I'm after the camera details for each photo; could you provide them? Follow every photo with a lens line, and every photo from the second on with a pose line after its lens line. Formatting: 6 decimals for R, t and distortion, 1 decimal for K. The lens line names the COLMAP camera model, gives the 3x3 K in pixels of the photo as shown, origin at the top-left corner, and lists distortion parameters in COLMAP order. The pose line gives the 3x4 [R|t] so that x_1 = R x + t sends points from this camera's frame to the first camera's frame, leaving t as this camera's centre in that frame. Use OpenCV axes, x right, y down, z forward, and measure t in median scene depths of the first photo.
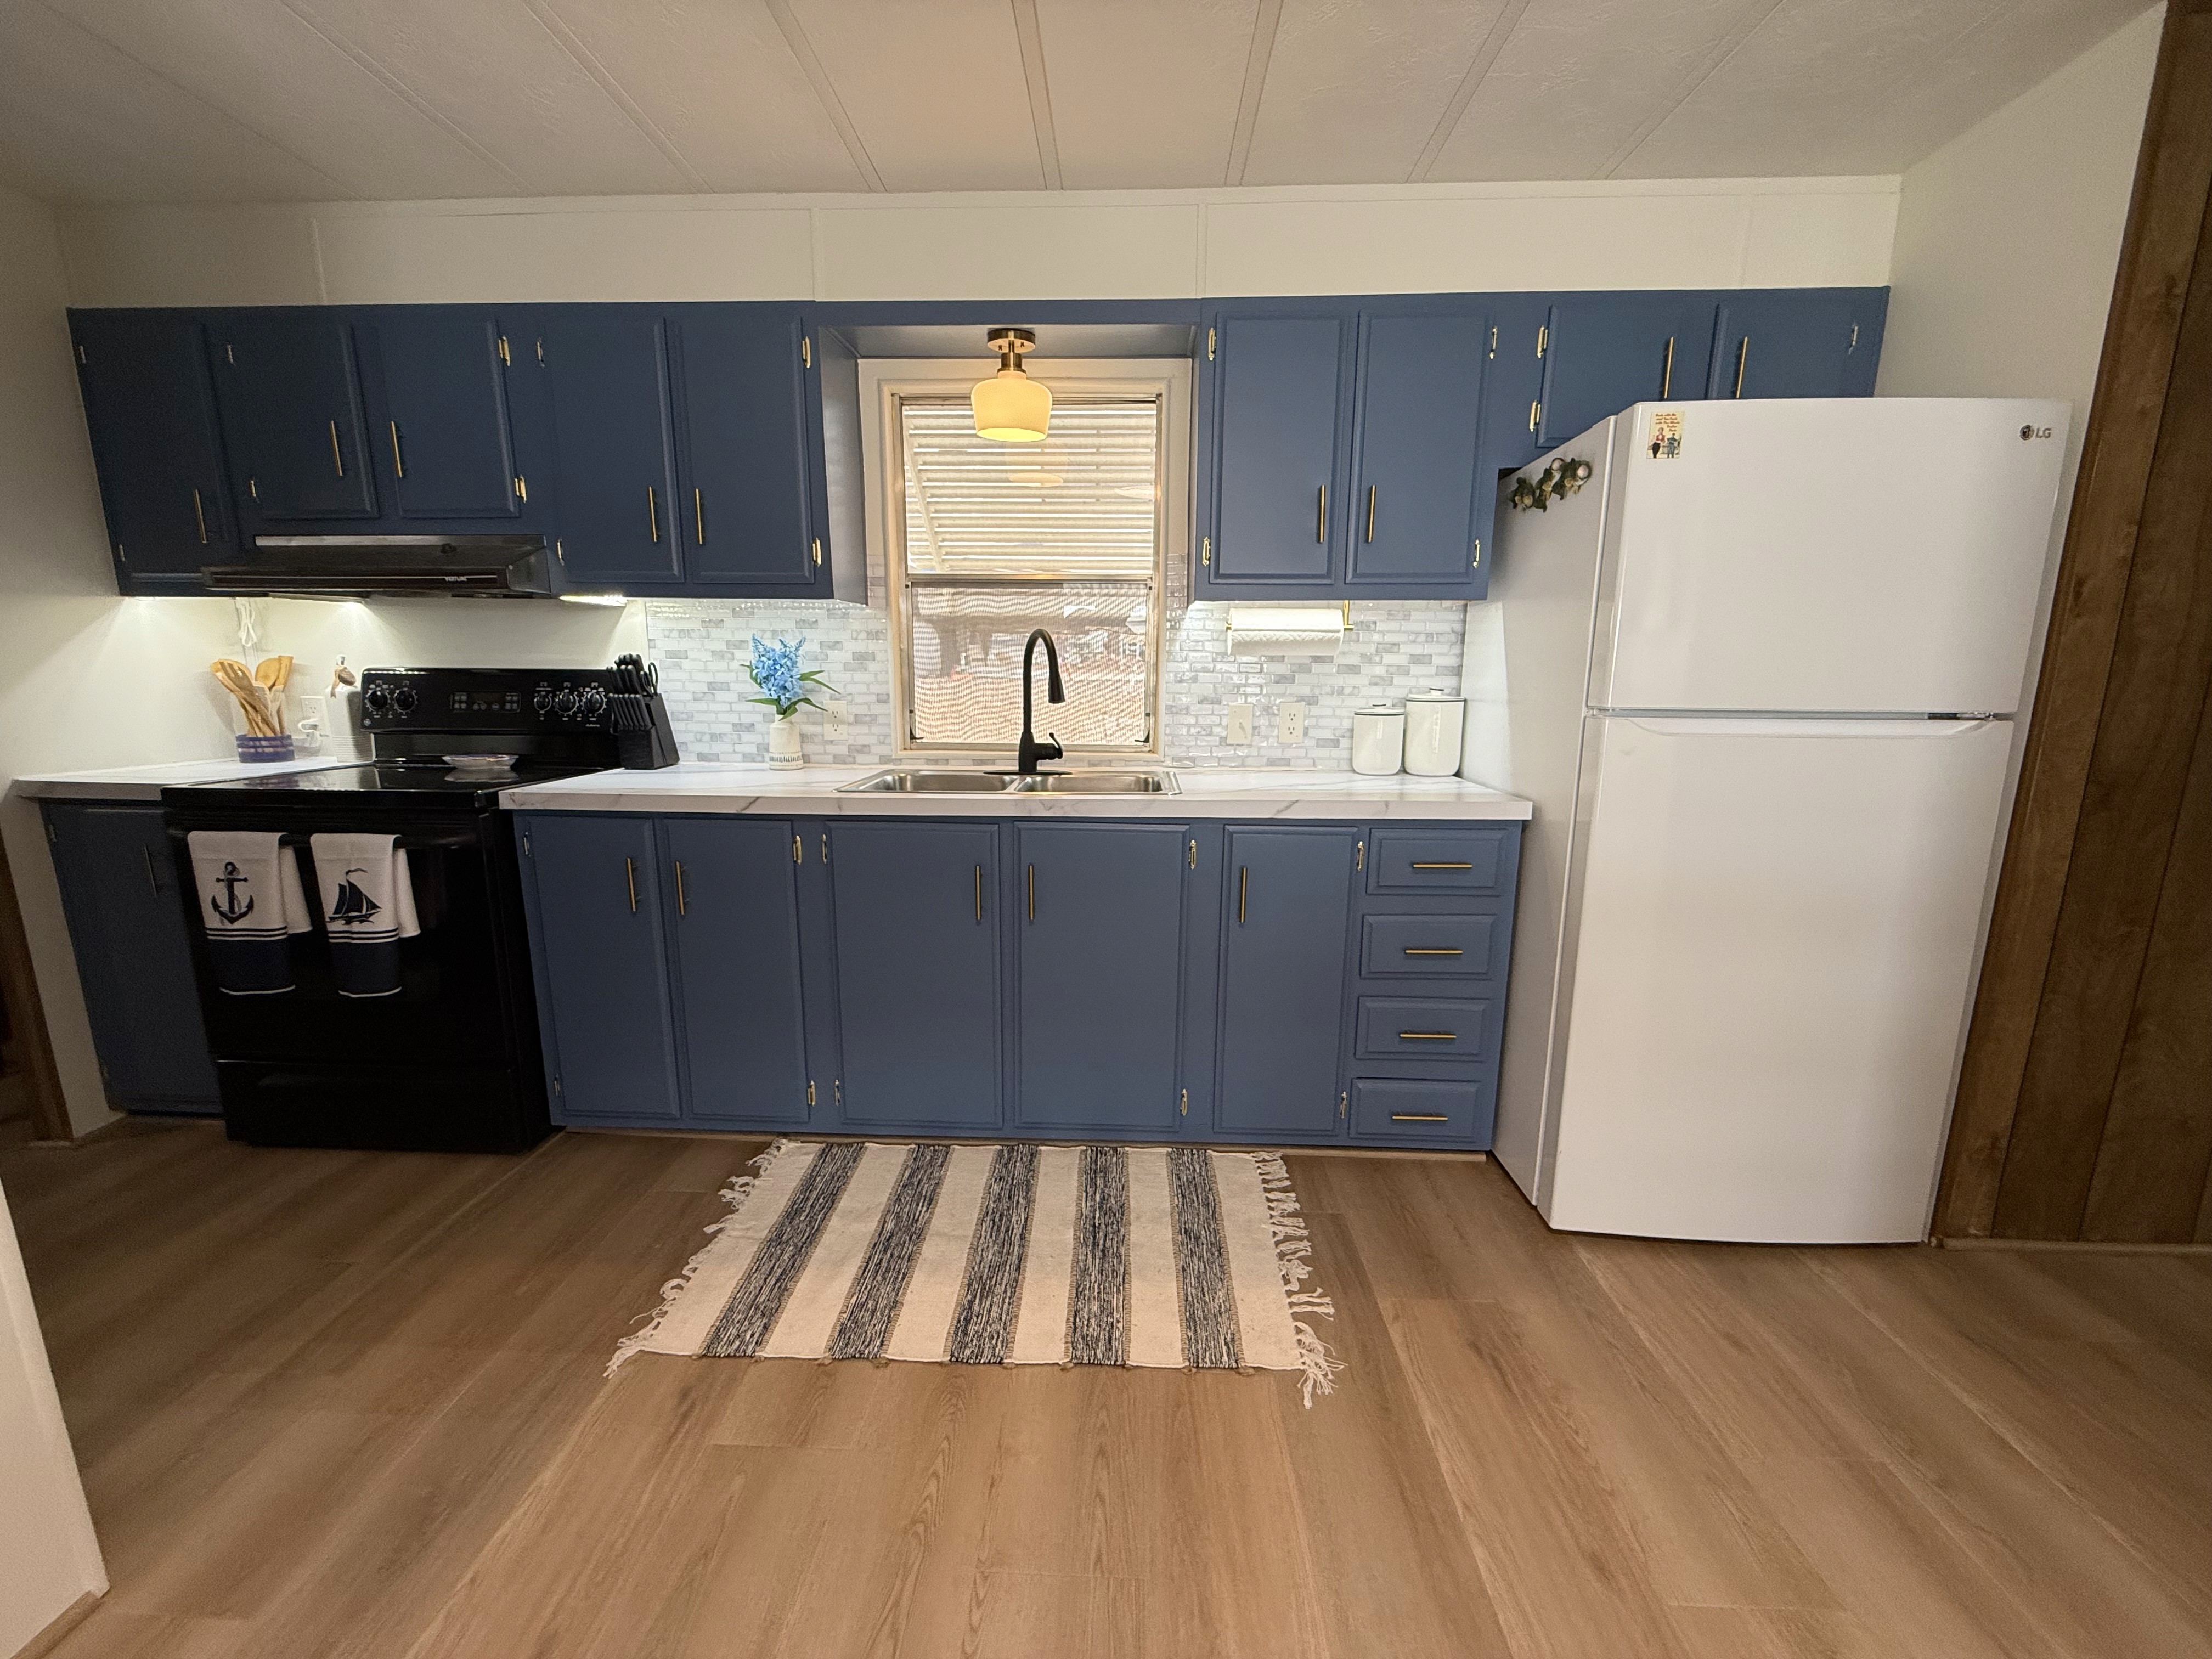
lens RADIAL K [[882.1, 0, 1103.4], [0, 882.1, 828.0], [0, 0, 1]] dist [0.002364, -0.000398]
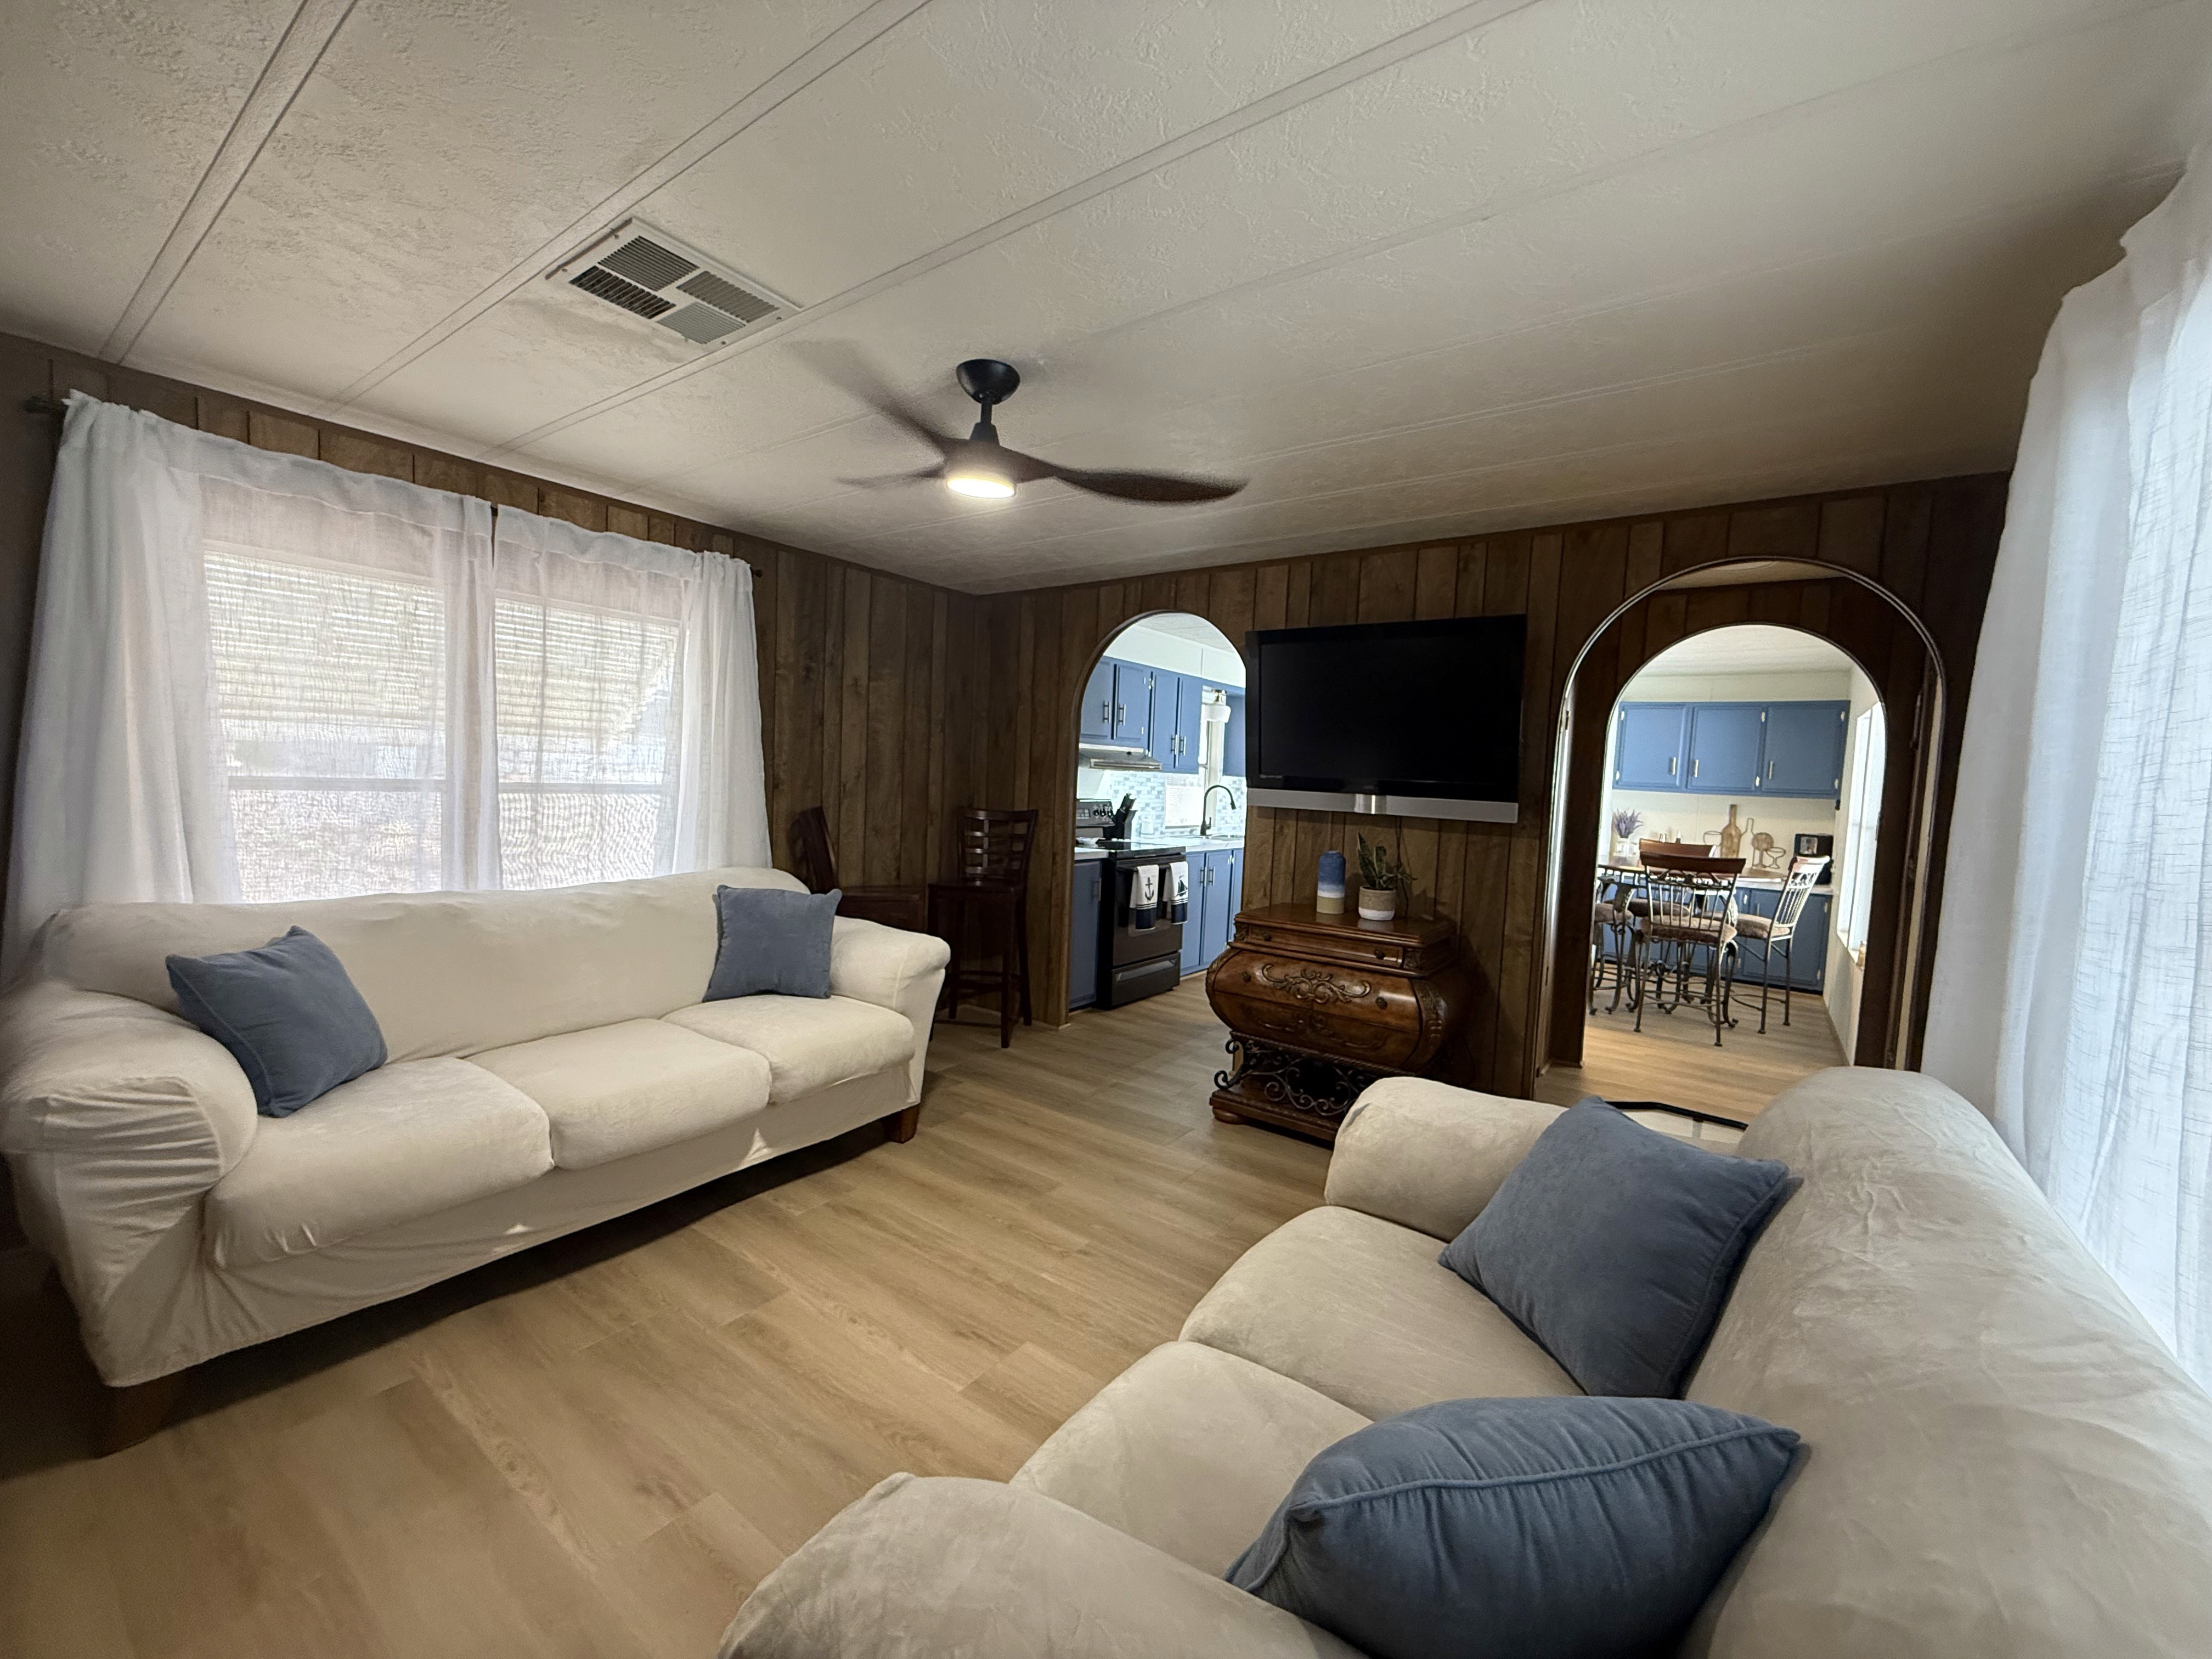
lens RADIAL K [[882.1, 0, 1108.1], [0, 882.1, 837.3], [0, 0, 1]] dist [0.002364, -0.000398]
pose [[0.559407, -0.046348, 0.827597, -3.118704], [0.121347, 0.992258, -0.026454, -0.022040], [-0.819963, 0.115225, 0.560700, -0.355733]]
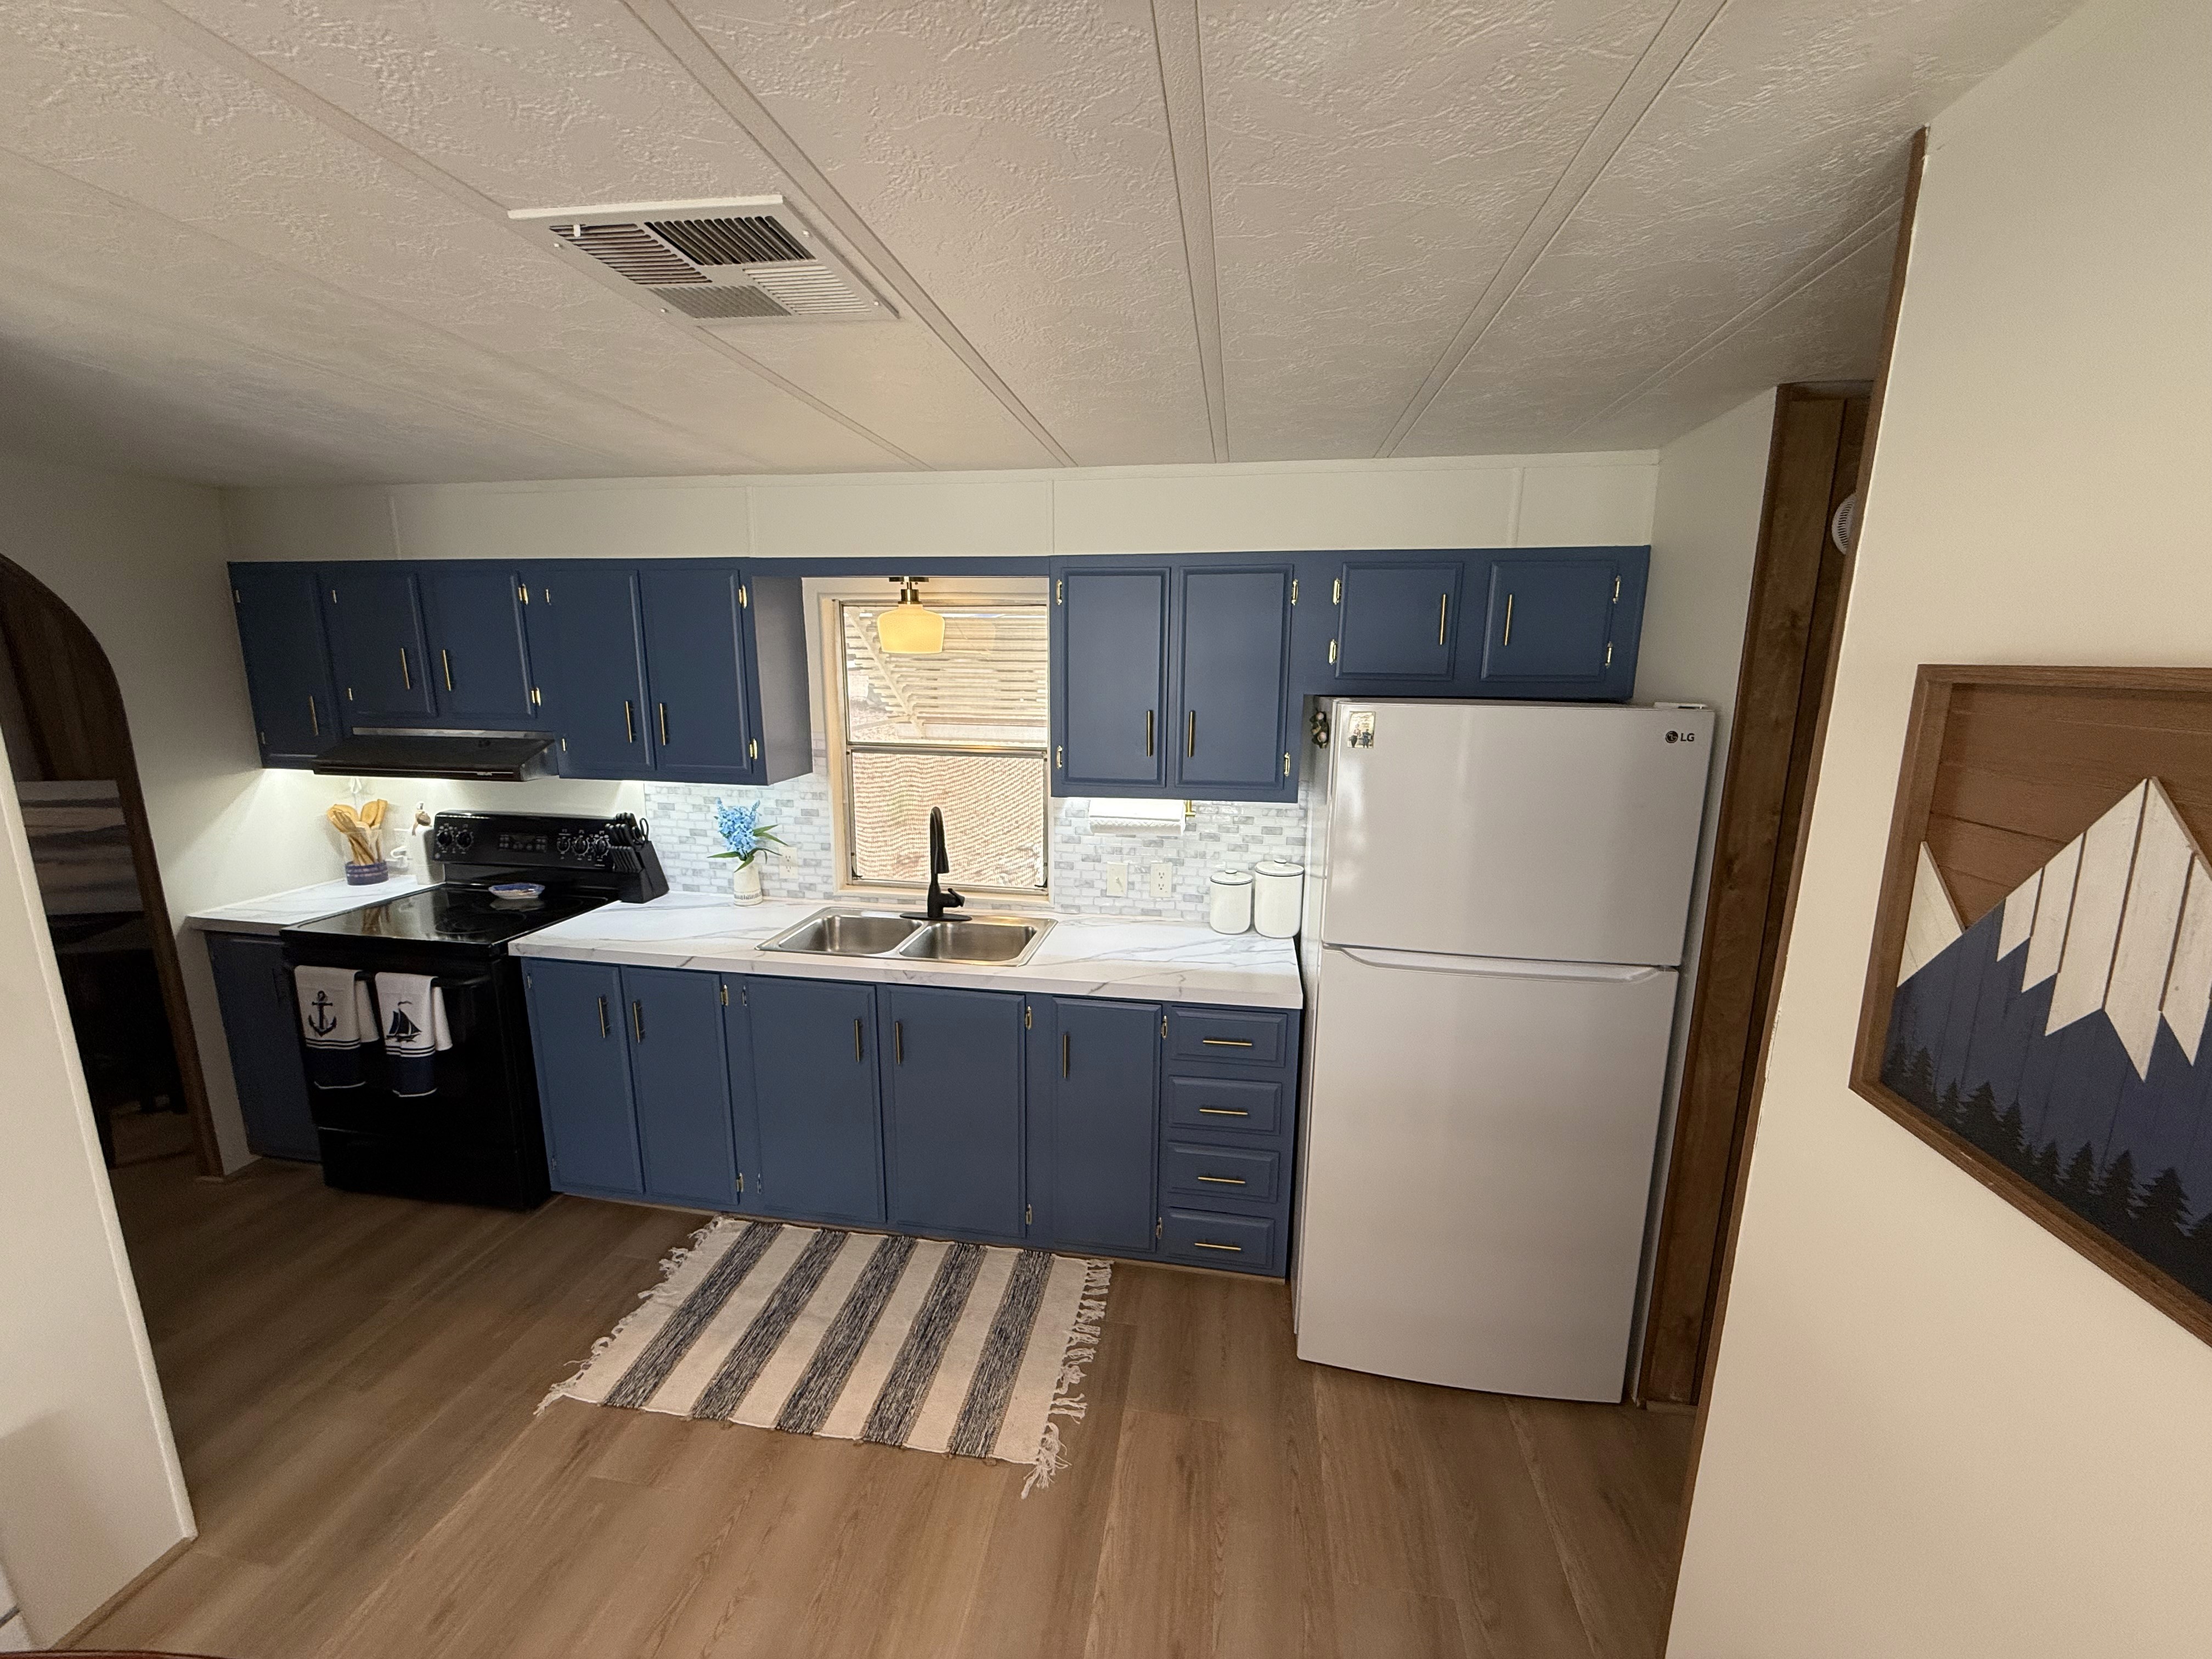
lens RADIAL K [[882.1, 0, 1101.5], [0, 882.1, 828.8], [0, 0, 1]] dist [0.002364, -0.000398]
pose [[0.992640, 0.027107, -0.118034, 0.341032], [-0.025965, 0.999600, 0.011205, -0.249791], [0.118290, -0.008058, 0.992946, -0.195207]]
